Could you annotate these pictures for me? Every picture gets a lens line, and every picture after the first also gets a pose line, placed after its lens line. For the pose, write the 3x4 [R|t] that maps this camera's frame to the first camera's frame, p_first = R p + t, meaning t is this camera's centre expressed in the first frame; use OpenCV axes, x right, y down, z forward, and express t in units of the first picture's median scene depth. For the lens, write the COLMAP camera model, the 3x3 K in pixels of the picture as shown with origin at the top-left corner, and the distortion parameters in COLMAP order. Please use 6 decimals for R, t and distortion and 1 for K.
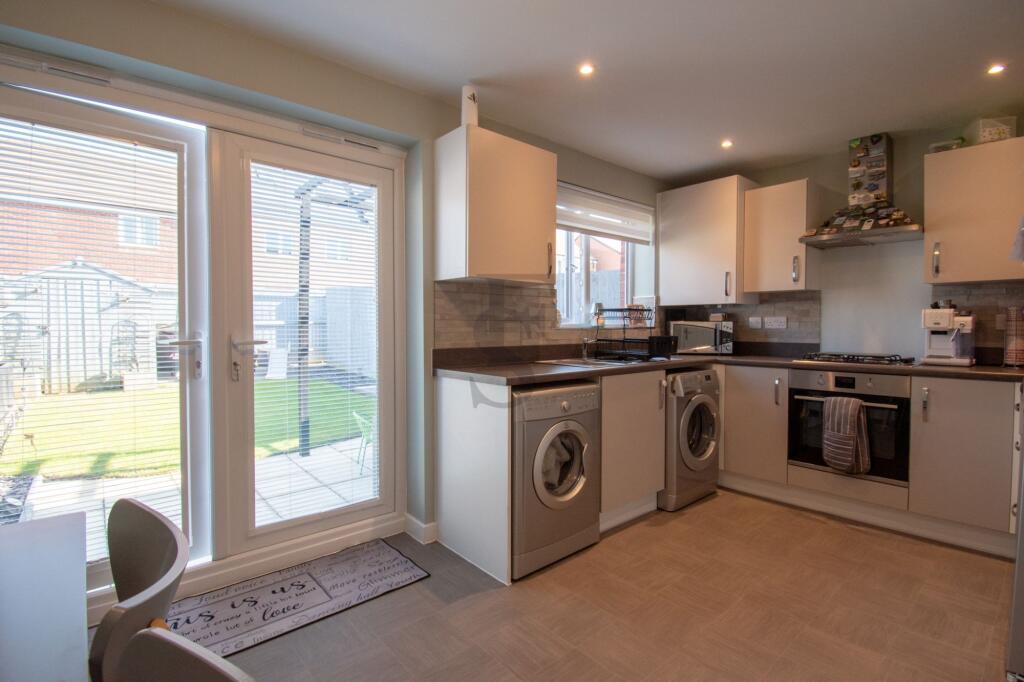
lens RADIAL K [[479.7, 0, 518.8], [0, 479.7, 338.0], [0, 0, 1]] dist [-0.004267, -0.006999]
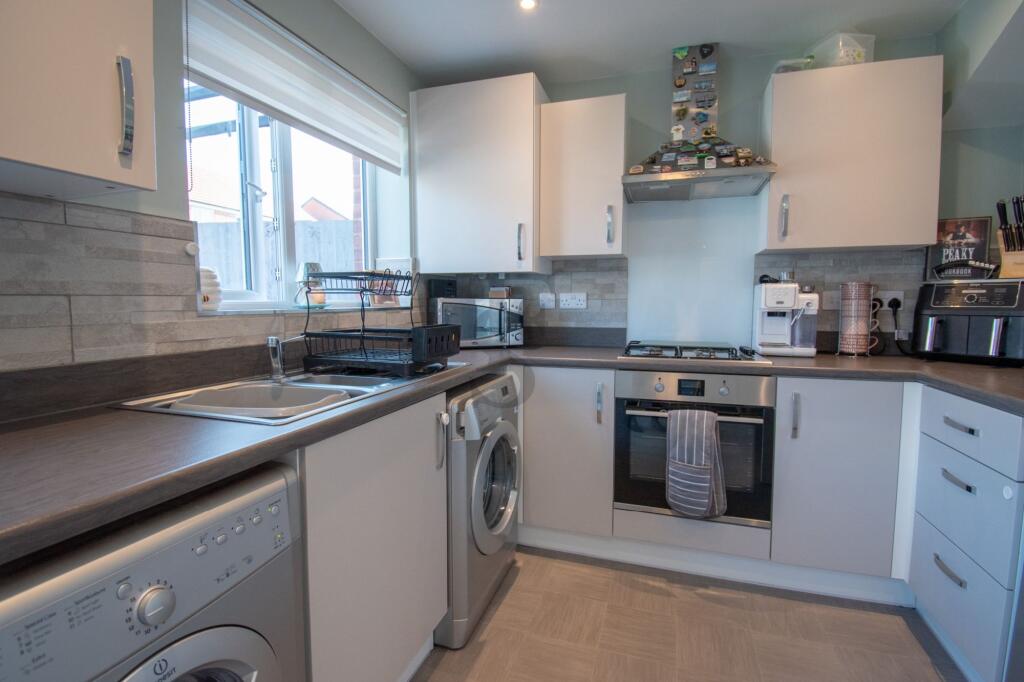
lens RADIAL K [[479.7, 0, 512.9], [0, 479.7, 338.3], [0, 0, 1]] dist [-0.004267, -0.006999]
pose [[0.867606, -0.037208, 0.495859, 0.107605], [0.013250, 0.998572, 0.051747, -0.016289], [-0.497076, -0.038325, 0.866860, 0.487236]]
